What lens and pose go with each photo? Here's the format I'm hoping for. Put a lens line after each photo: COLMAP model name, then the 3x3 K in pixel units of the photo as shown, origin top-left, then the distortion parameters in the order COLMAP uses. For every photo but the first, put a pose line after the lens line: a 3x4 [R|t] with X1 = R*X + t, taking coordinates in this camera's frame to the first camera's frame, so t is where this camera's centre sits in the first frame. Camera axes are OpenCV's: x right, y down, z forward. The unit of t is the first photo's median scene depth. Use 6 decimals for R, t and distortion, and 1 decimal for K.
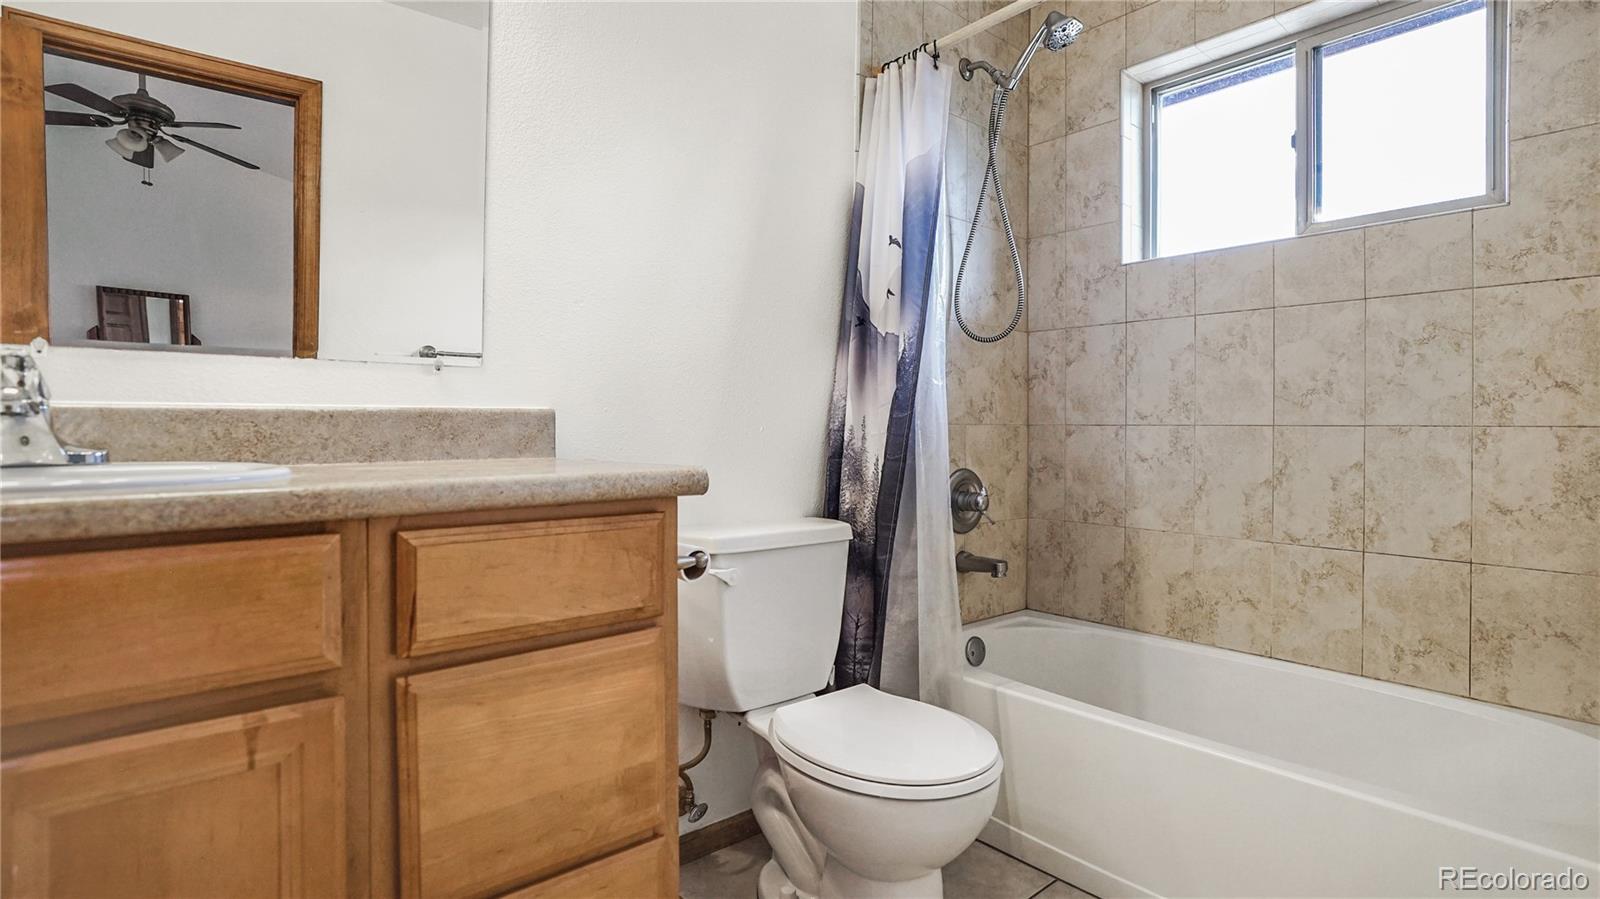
lens RADIAL K [[746.9, 0, 797.7], [0, 746.9, 442.5], [0, 0, 1]] dist [-0.055346, 0.016502]
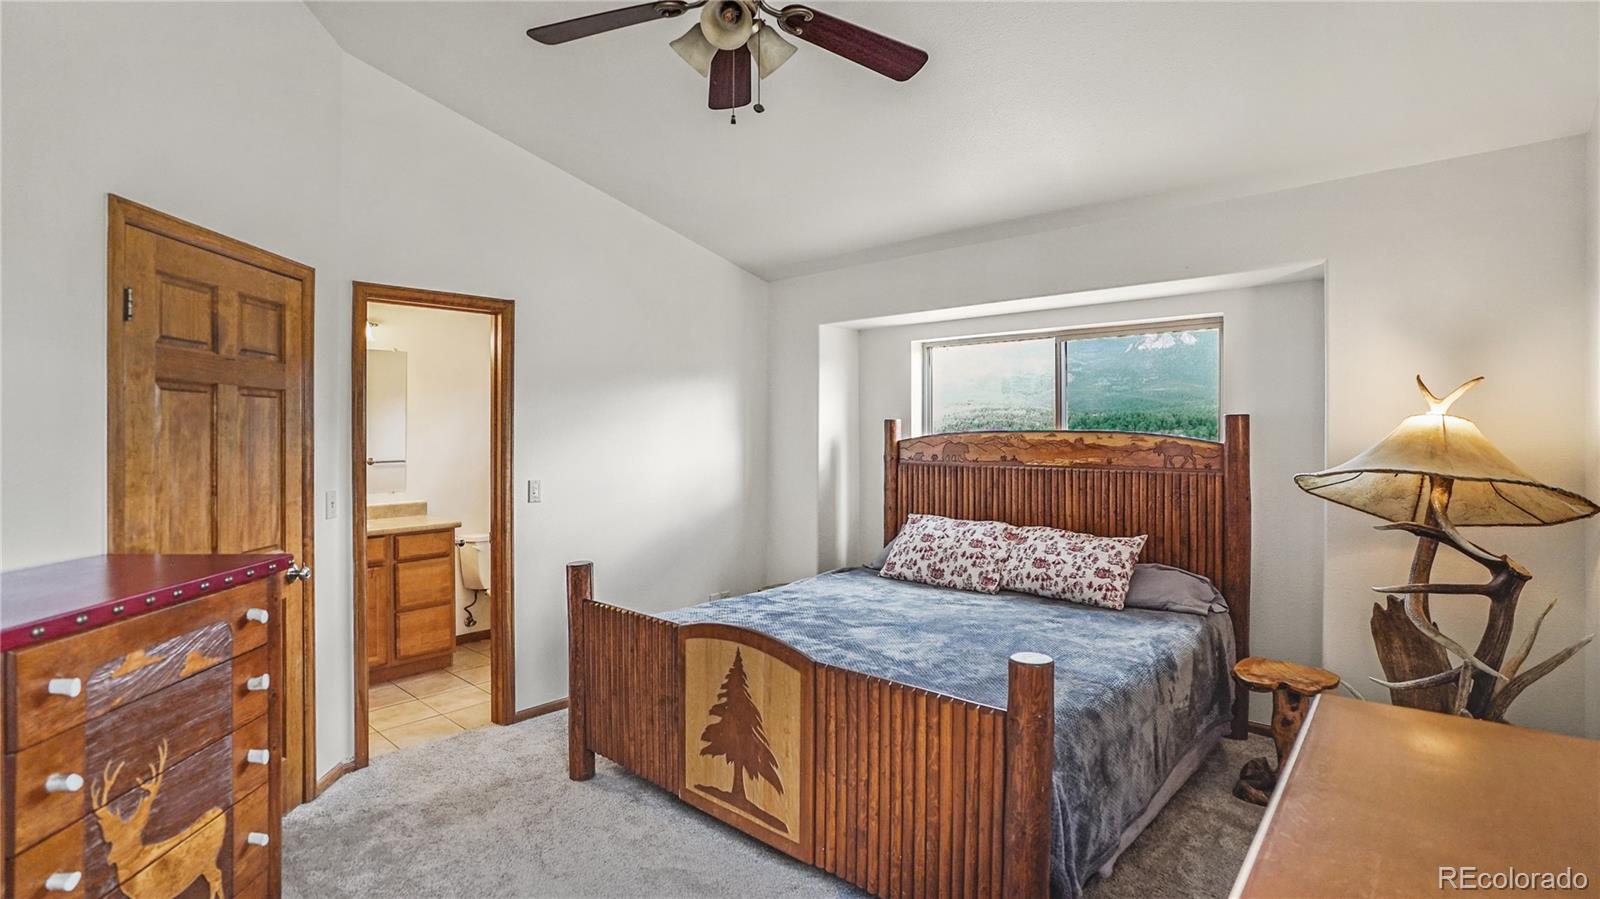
lens RADIAL K [[746.9, 0, 802.9], [0, 746.9, 447.2], [0, 0, 1]] dist [-0.055346, 0.016502]
pose [[0.990420, -0.012889, 0.137486, 1.385615], [0.013919, 0.999882, -0.006531, -0.375462], [-0.137386, 0.008382, 0.990482, -3.898507]]
